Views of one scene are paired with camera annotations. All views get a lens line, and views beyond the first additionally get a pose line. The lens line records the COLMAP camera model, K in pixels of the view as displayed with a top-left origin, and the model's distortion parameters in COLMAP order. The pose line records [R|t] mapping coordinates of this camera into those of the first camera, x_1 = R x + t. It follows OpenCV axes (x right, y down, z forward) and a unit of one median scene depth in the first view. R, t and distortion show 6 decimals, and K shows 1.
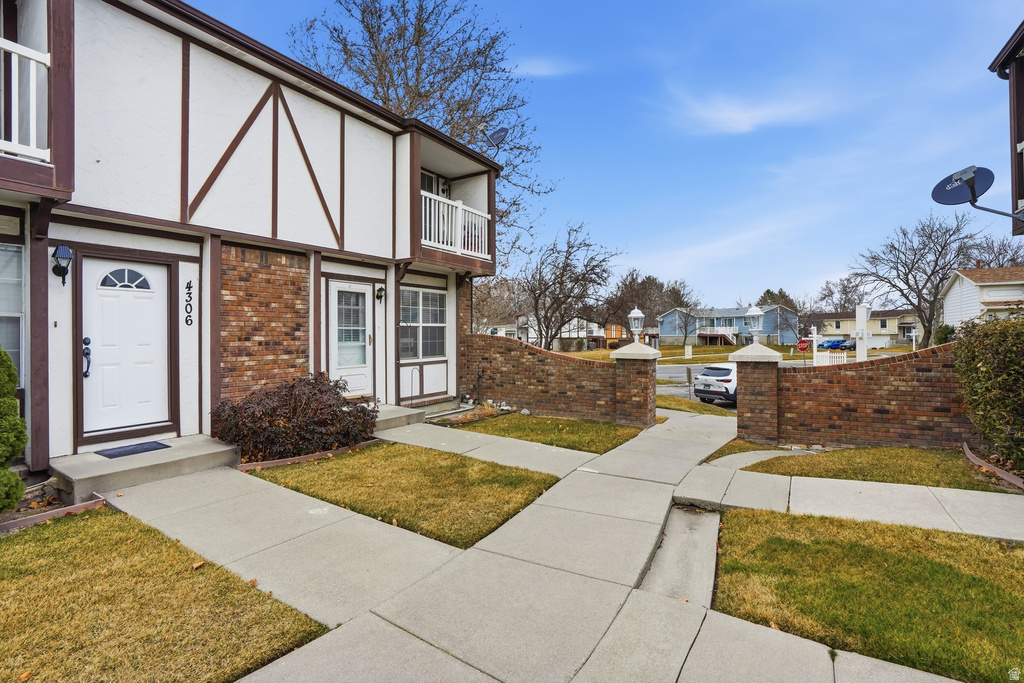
lens RADIAL K [[478.7, 0, 506.4], [0, 478.7, 336.9], [0, 0, 1]] dist [-0.066133, 0.024437]
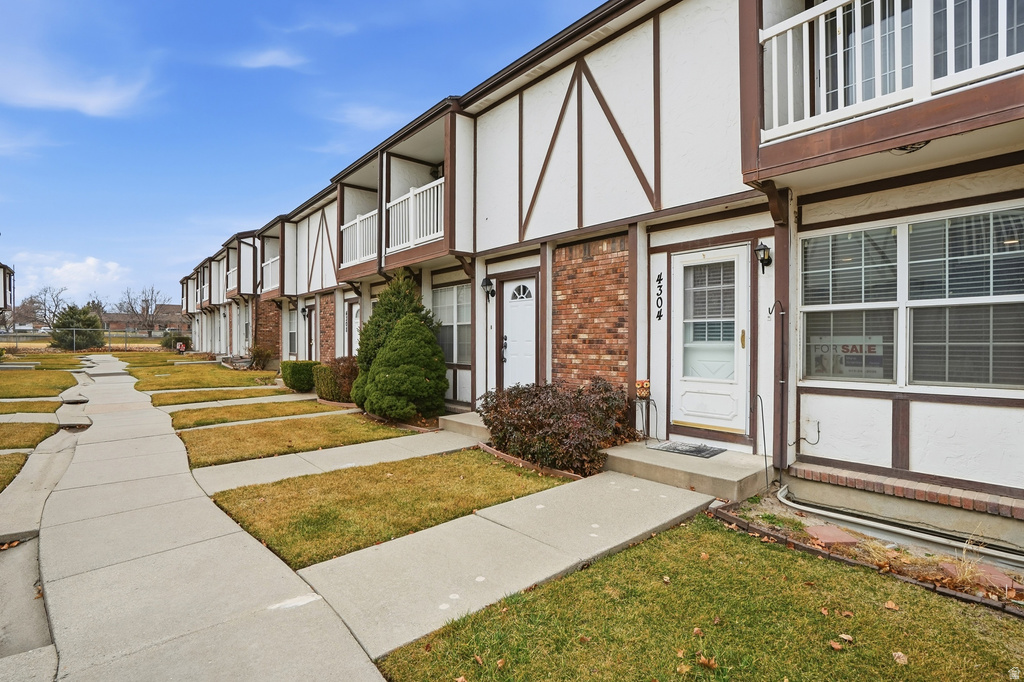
lens RADIAL K [[478.7, 0, 506.4], [0, 478.7, 336.4], [0, 0, 1]] dist [-0.066133, 0.024437]
pose [[-0.284897, 0.010224, -0.958504, 0.441003], [0.010222, 0.999919, 0.007628, -0.005159], [0.958504, -0.007625, -0.284978, 1.109258]]
